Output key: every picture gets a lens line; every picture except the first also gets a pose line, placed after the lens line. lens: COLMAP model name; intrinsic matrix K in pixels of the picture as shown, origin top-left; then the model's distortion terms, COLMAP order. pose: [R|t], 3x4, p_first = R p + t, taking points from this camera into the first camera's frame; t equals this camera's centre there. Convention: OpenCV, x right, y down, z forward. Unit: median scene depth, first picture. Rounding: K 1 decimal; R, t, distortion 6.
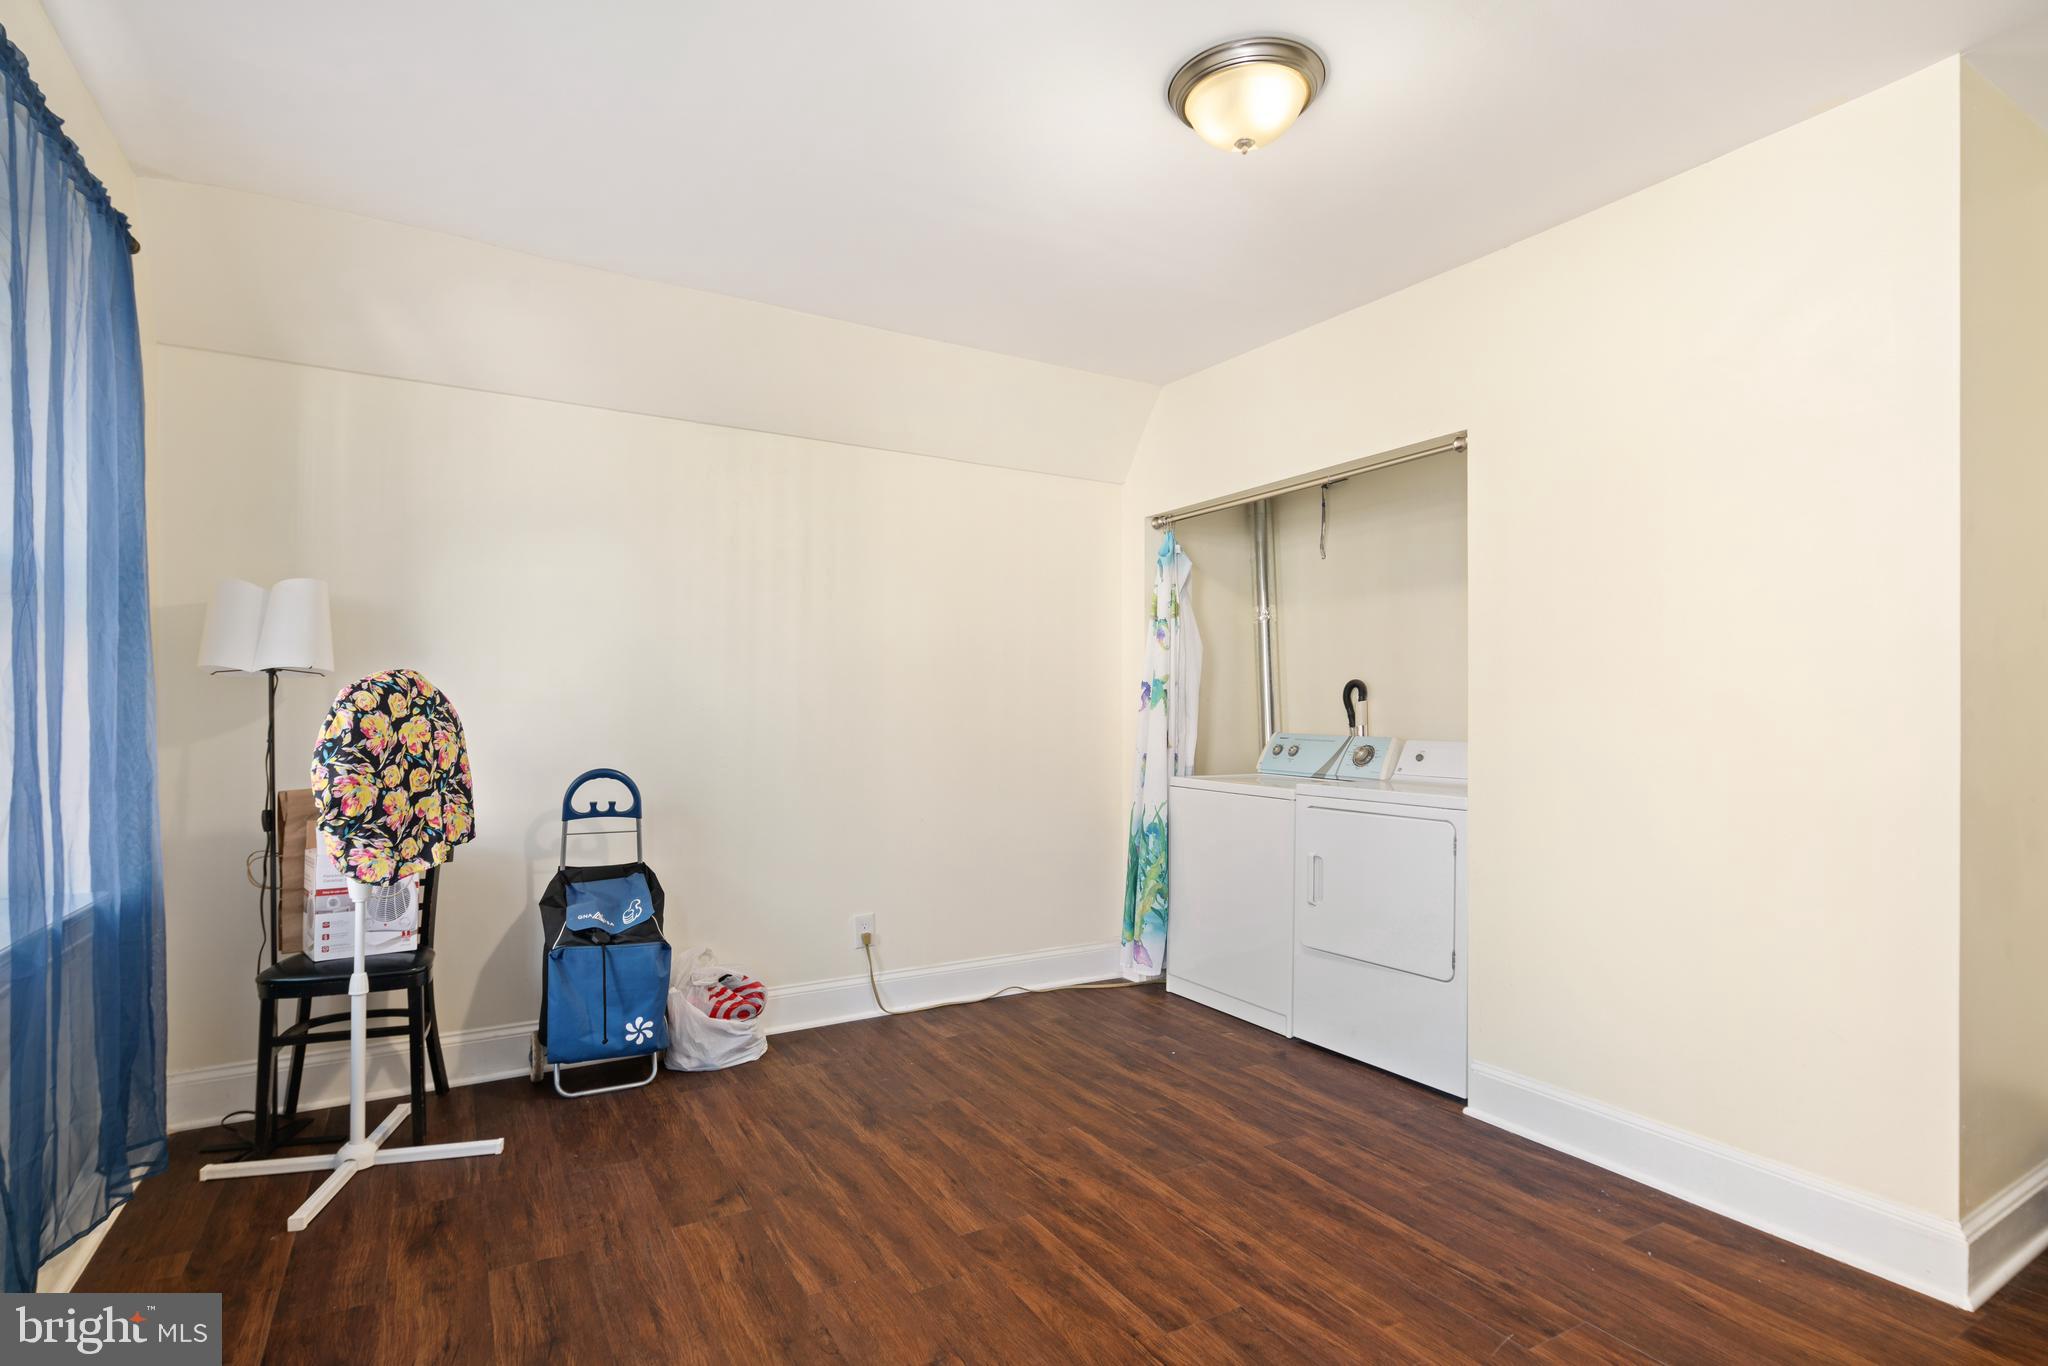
lens RADIAL K [[1004.4, 0, 1027.1], [0, 1004.4, 700.8], [0, 0, 1]] dist [0.000559, 0.000545]
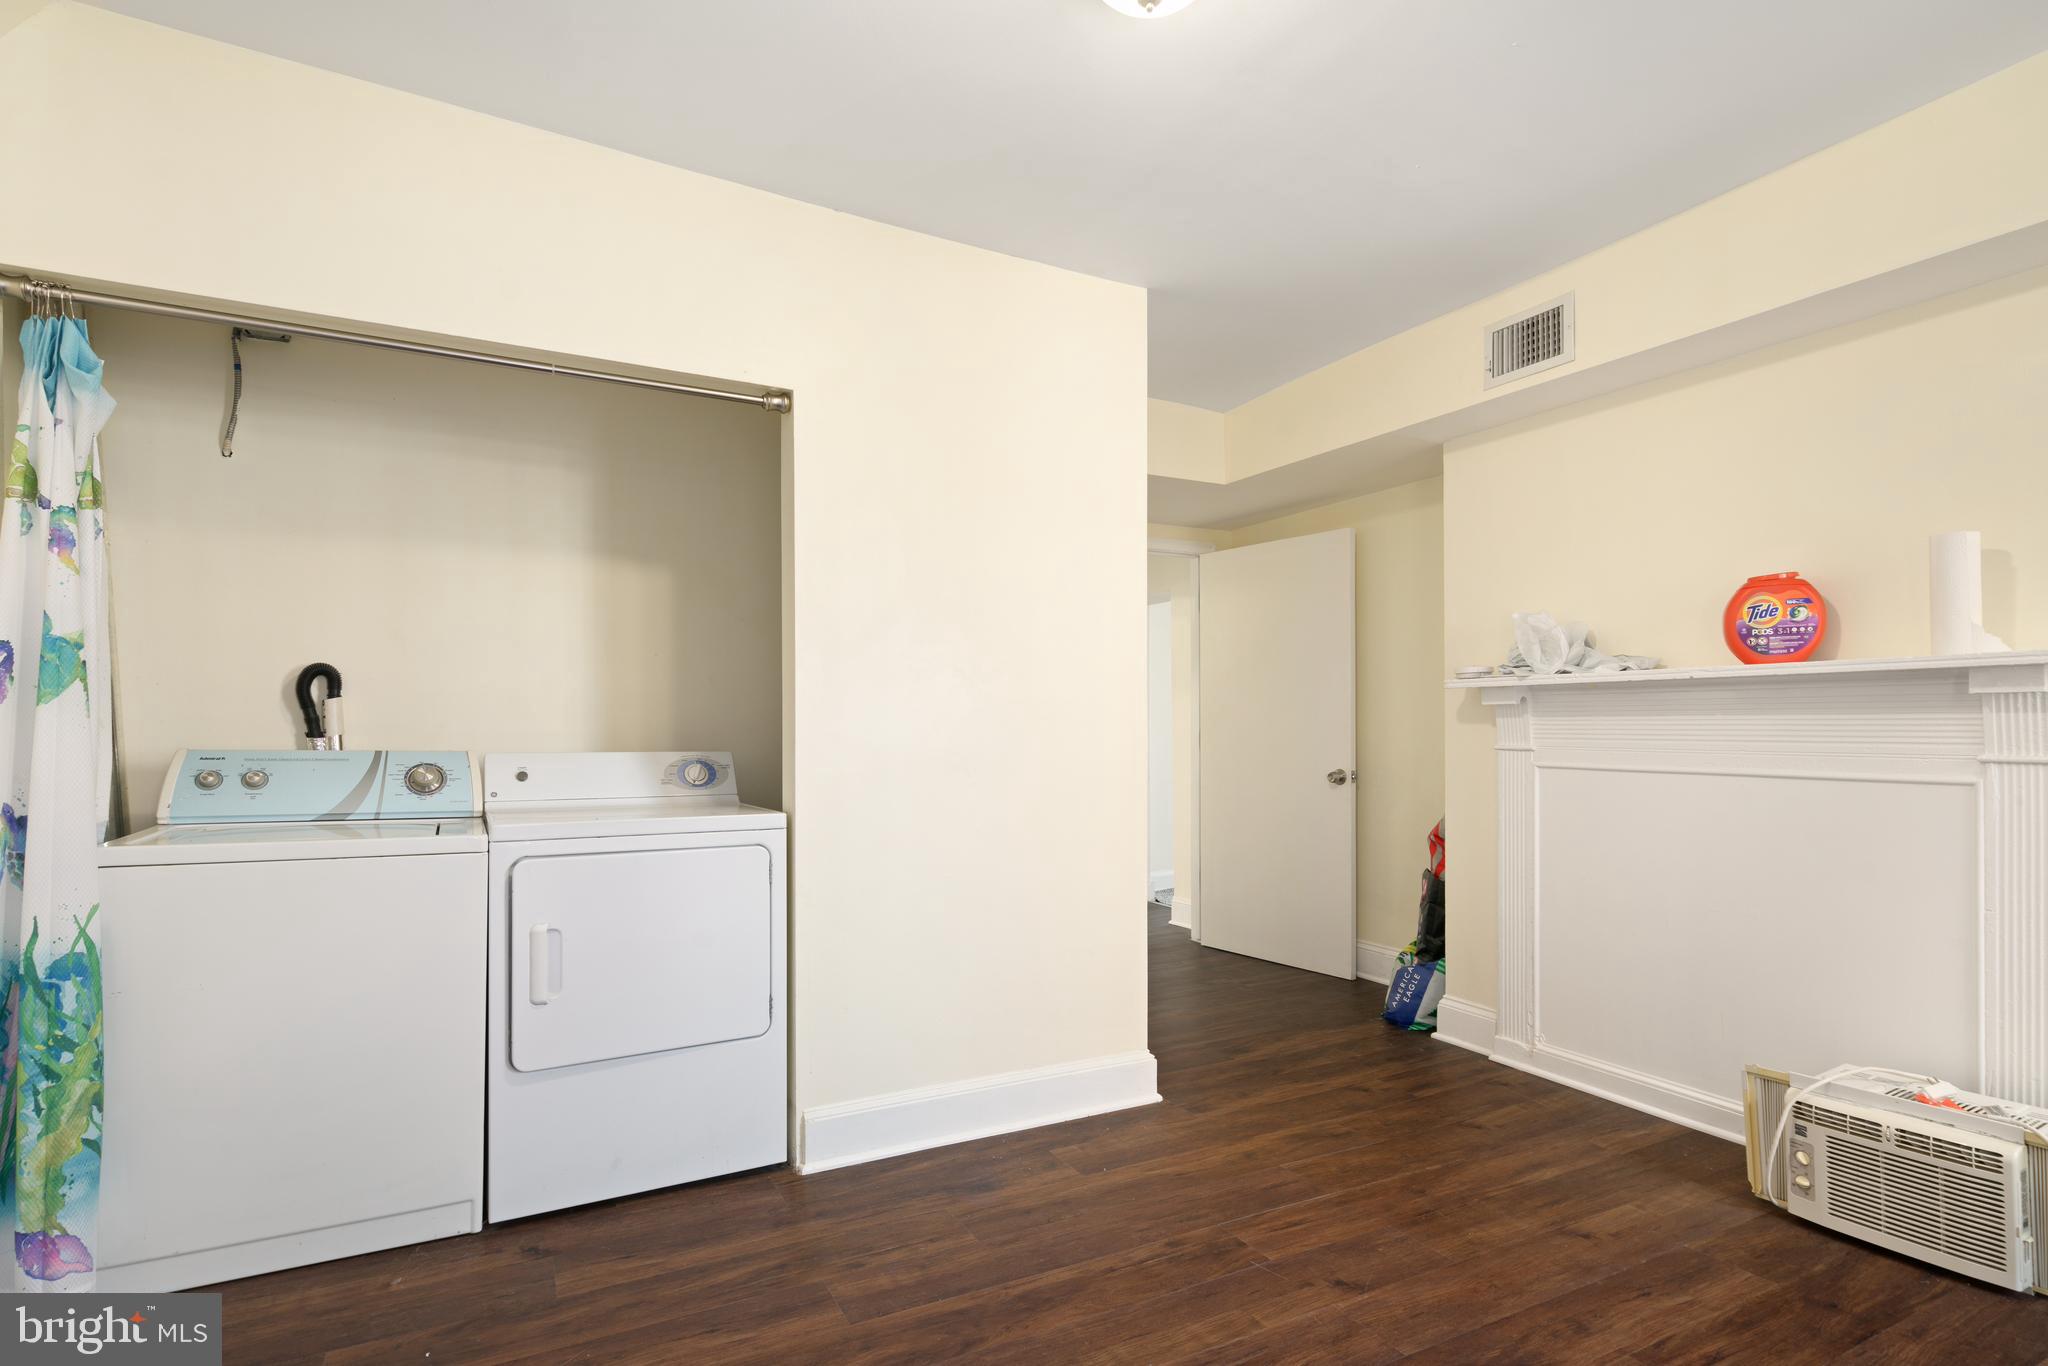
lens RADIAL K [[1004.4, 0, 1006.2], [0, 1004.4, 717.6], [0, 0, 1]] dist [0.000559, 0.000545]
pose [[0.052886, 0.008696, 0.998563, -0.423468], [-0.012104, 0.999894, -0.008066, 0.019026], [-0.998527, -0.011660, 0.052985, 0.774814]]
